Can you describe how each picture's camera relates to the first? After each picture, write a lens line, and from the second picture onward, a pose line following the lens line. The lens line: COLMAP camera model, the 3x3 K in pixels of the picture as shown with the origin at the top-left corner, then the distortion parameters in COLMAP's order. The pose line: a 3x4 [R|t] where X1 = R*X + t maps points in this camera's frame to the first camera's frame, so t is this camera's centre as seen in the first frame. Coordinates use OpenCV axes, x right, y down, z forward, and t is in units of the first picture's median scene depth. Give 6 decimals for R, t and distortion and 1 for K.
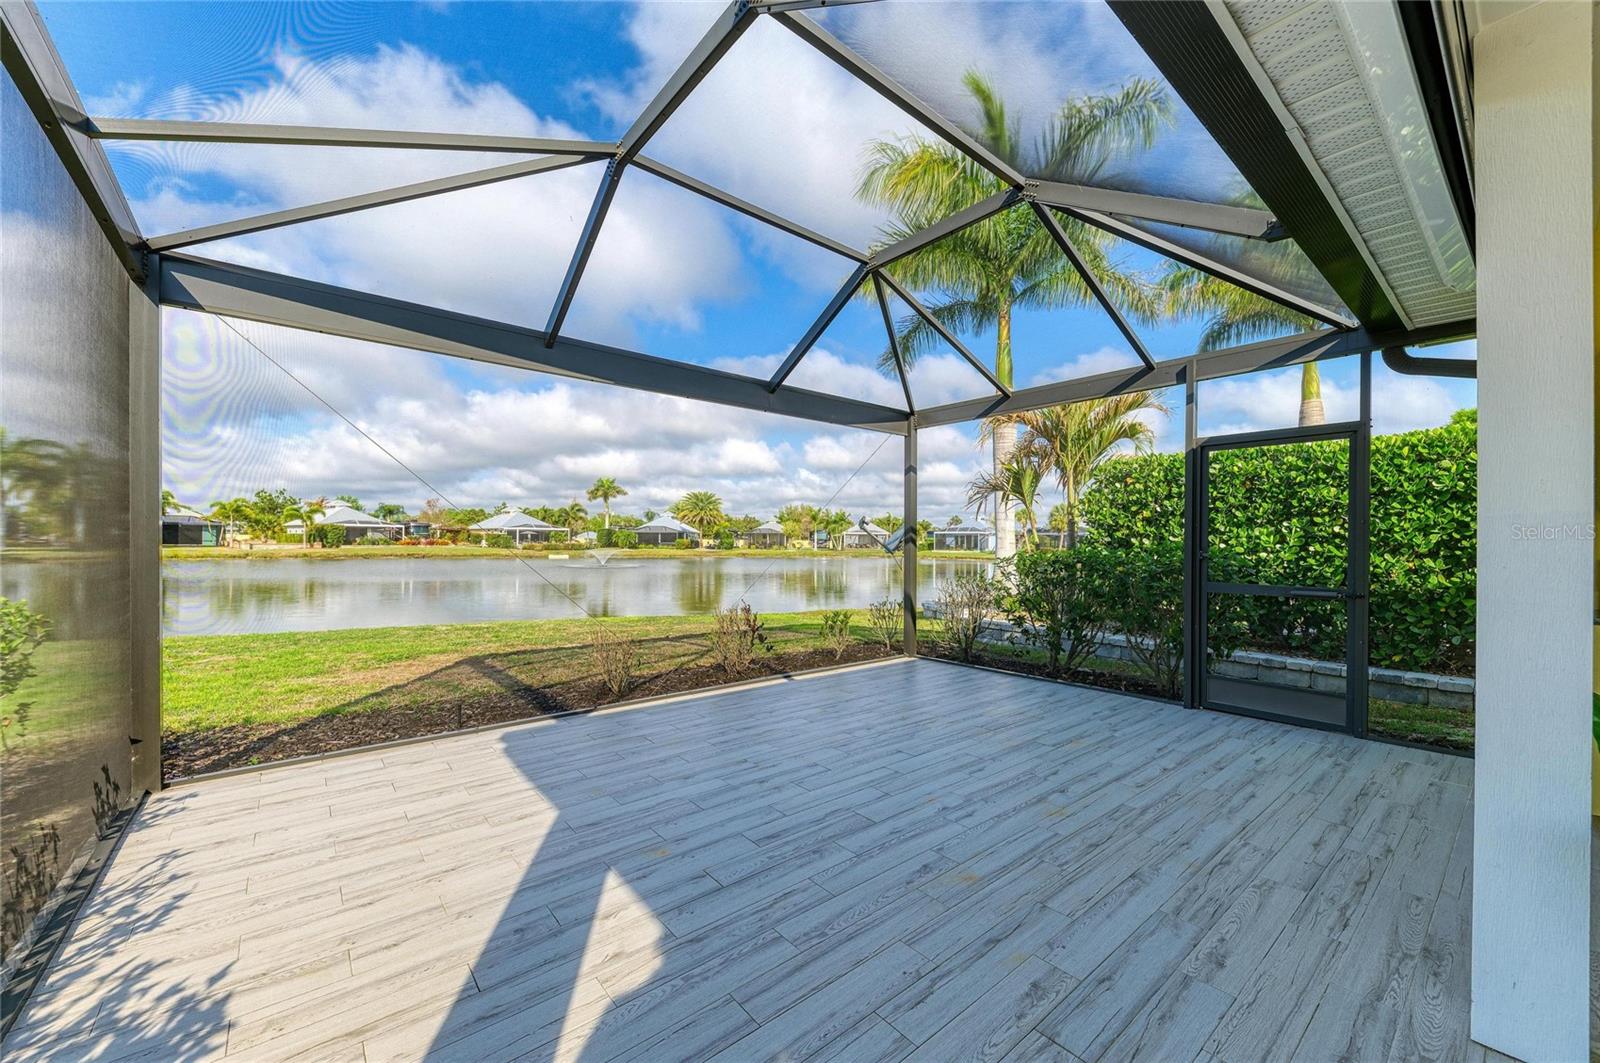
lens RADIAL K [[610.9, 0, 809.7], [0, 610.9, 541.1], [0, 0, 1]] dist [0.005835, -0.000416]
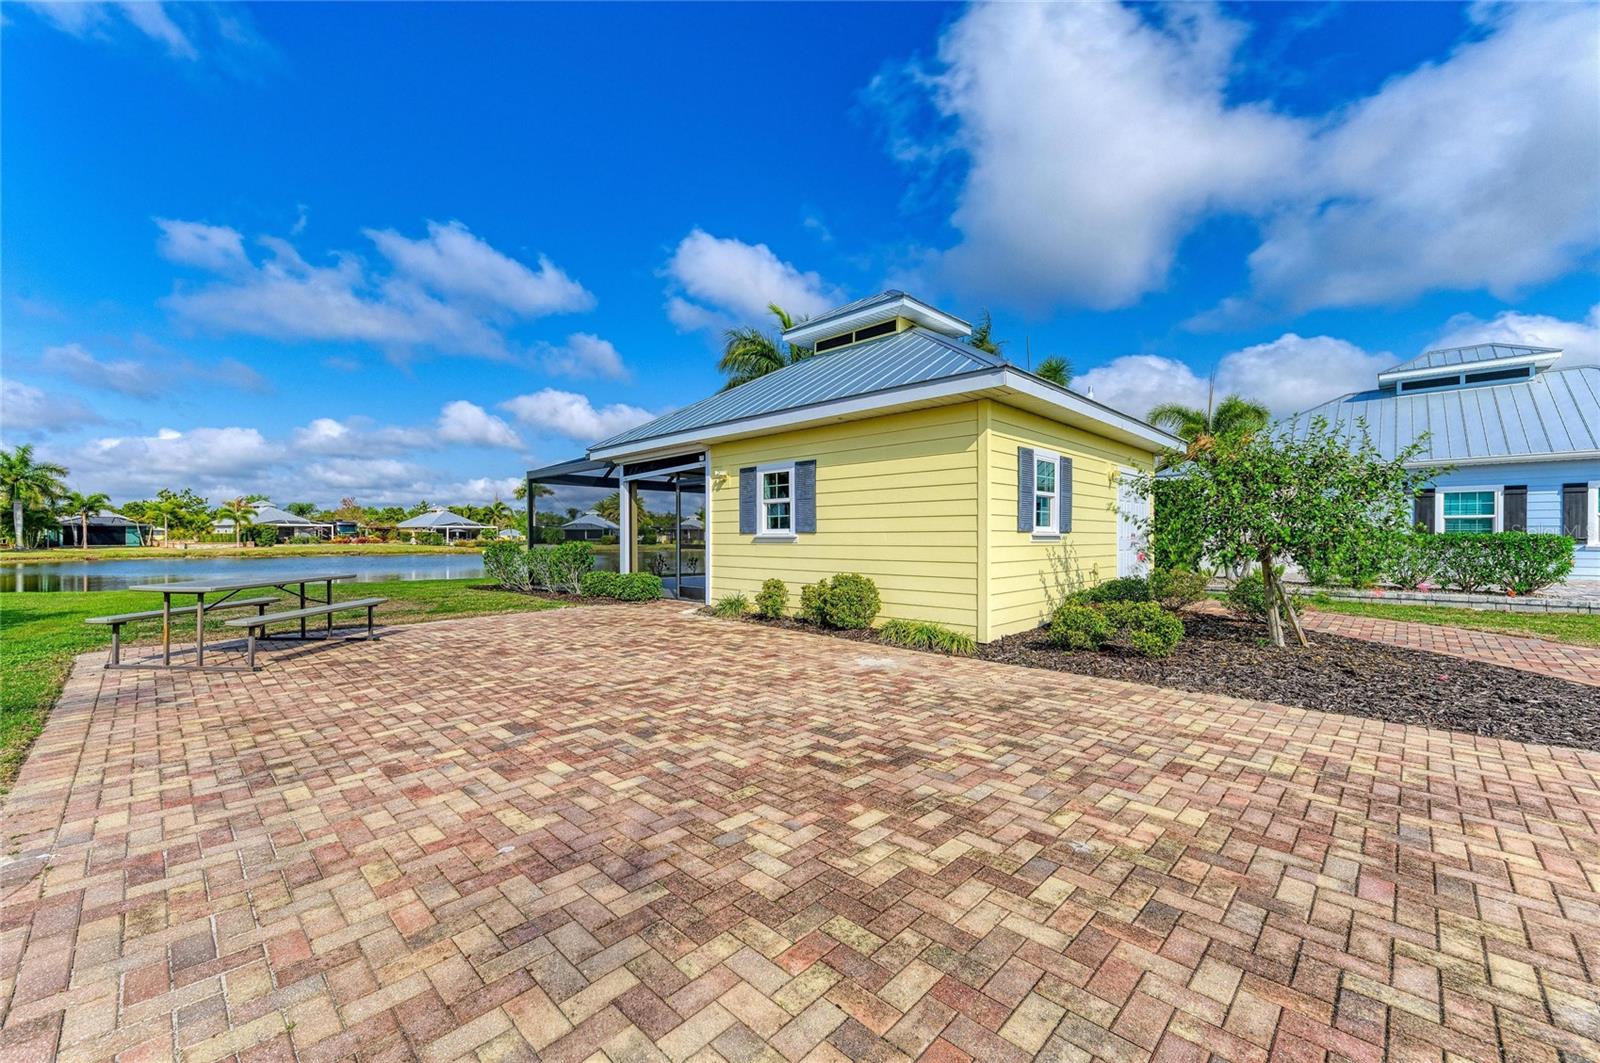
lens RADIAL K [[628.8, 0, 803.2], [0, 628.8, 540.3], [0, 0, 1]] dist [0.010559, -0.003954]
pose [[0.994235, -0.010596, 0.106699, 0.019406], [0.009931, 0.999928, 0.006766, 0.001930], [-0.106763, -0.005667, 0.994268, -0.178576]]
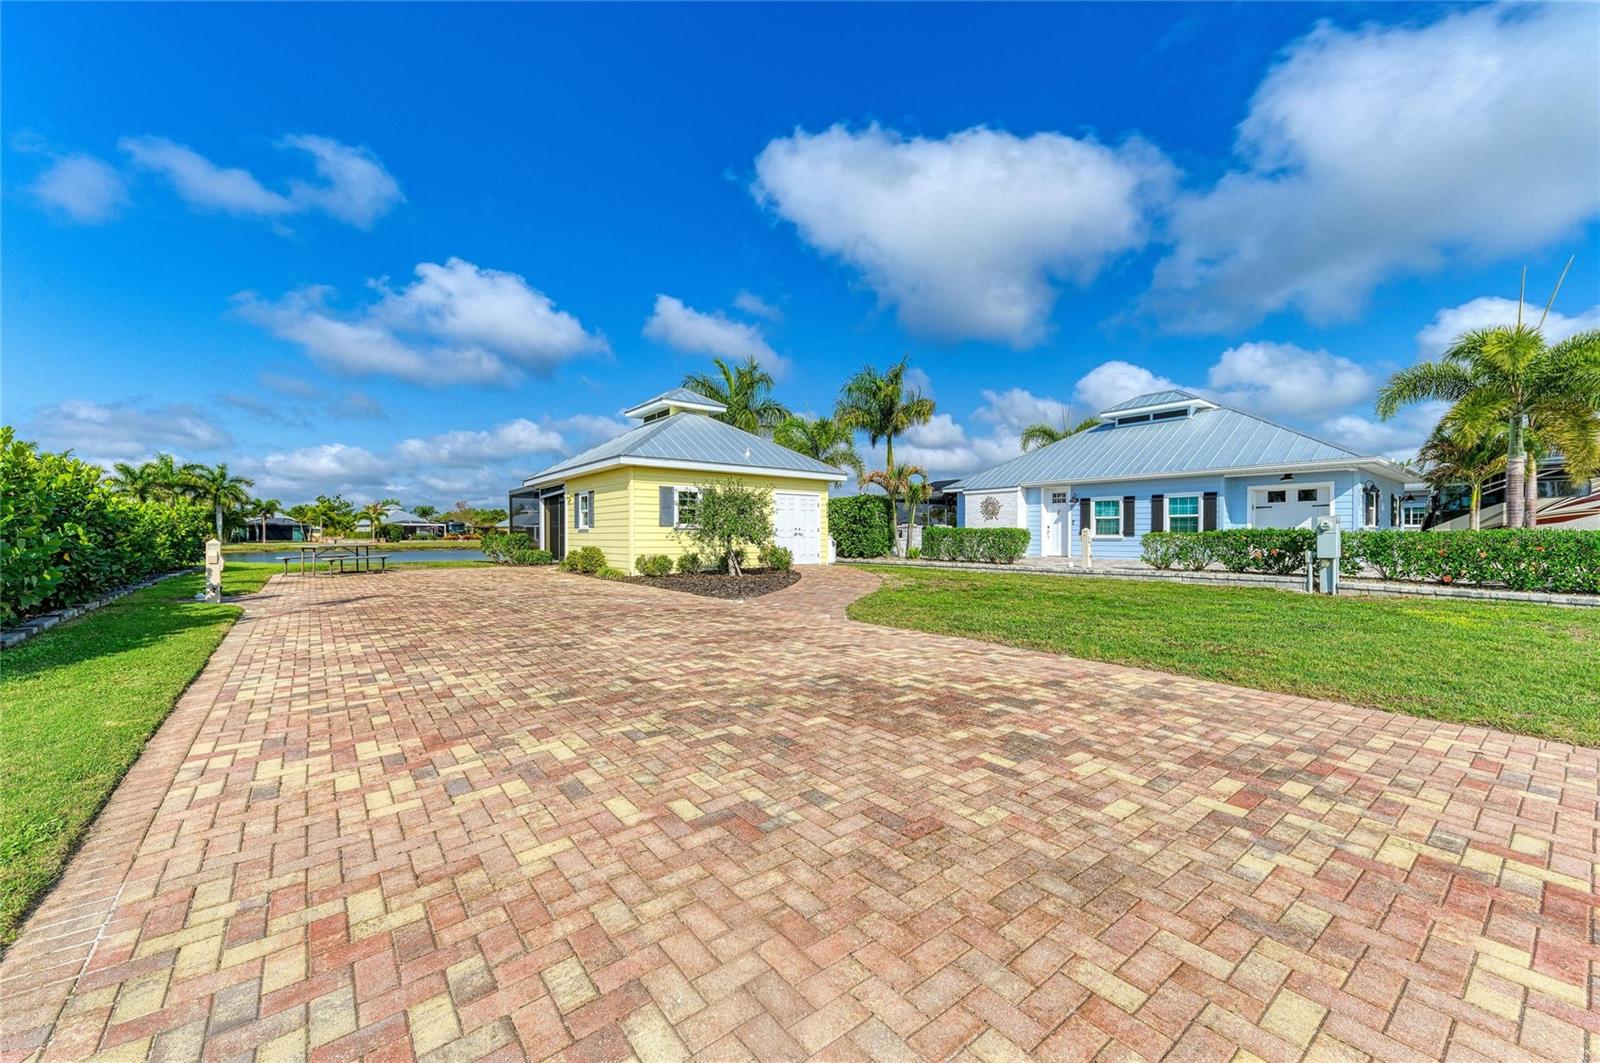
lens RADIAL K [[621.3, 0, 807.1], [0, 621.3, 541.8], [0, 0, 1]] dist [0.010275, -0.000290]
pose [[0.999661, -0.007433, -0.024972, 0.126421], [0.007655, 0.999932, 0.008787, 0.005711], [0.024905, -0.008975, 0.999650, -0.300102]]
